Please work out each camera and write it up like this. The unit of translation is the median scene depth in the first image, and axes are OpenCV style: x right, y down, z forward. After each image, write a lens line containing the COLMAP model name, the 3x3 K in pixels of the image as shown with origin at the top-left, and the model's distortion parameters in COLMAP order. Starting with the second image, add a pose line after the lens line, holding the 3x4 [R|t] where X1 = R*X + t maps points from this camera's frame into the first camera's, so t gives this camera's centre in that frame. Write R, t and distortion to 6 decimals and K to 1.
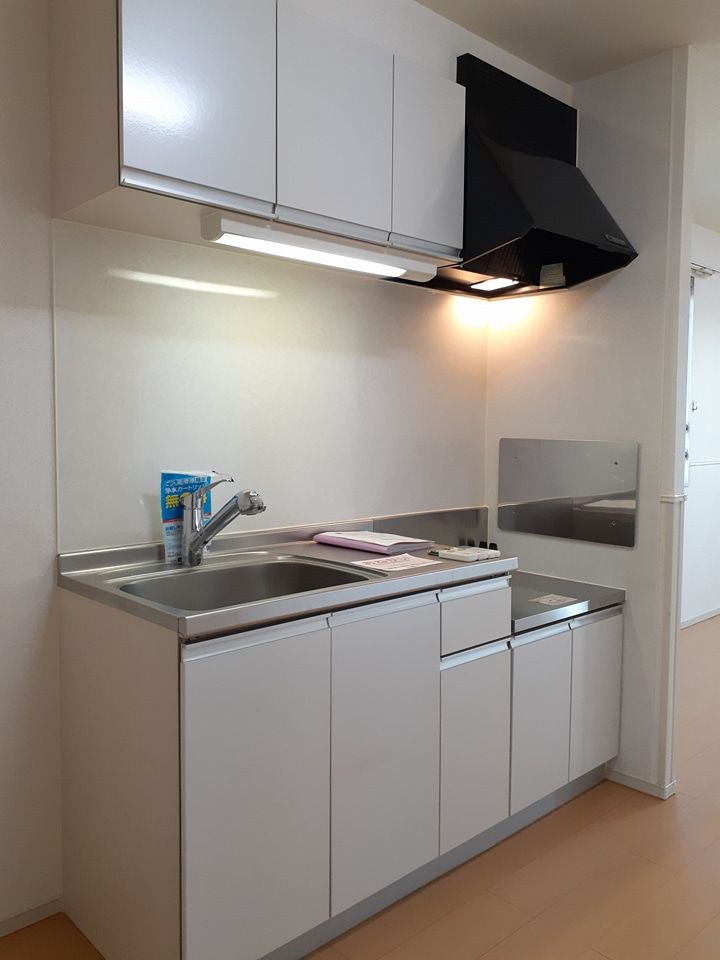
lens RADIAL K [[767.1, 0, 349.5], [0, 767.1, 478.3], [0, 0, 1]] dist [0.134158, -0.254342]
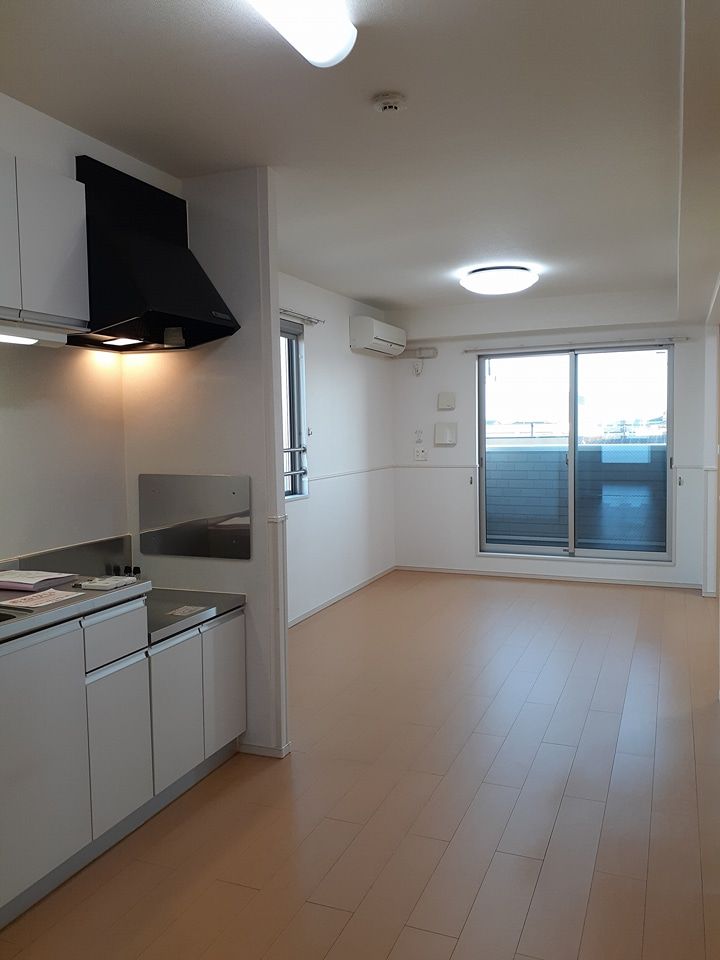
lens RADIAL K [[767.1, 0, 349.5], [0, 767.1, 478.3], [0, 0, 1]] dist [0.134158, -0.254342]
pose [[0.907704, -0.046743, 0.417000, 0.000634], [0.049262, 0.998775, 0.004726, -0.041644], [-0.416710, 0.016252, 0.908894, -0.201882]]
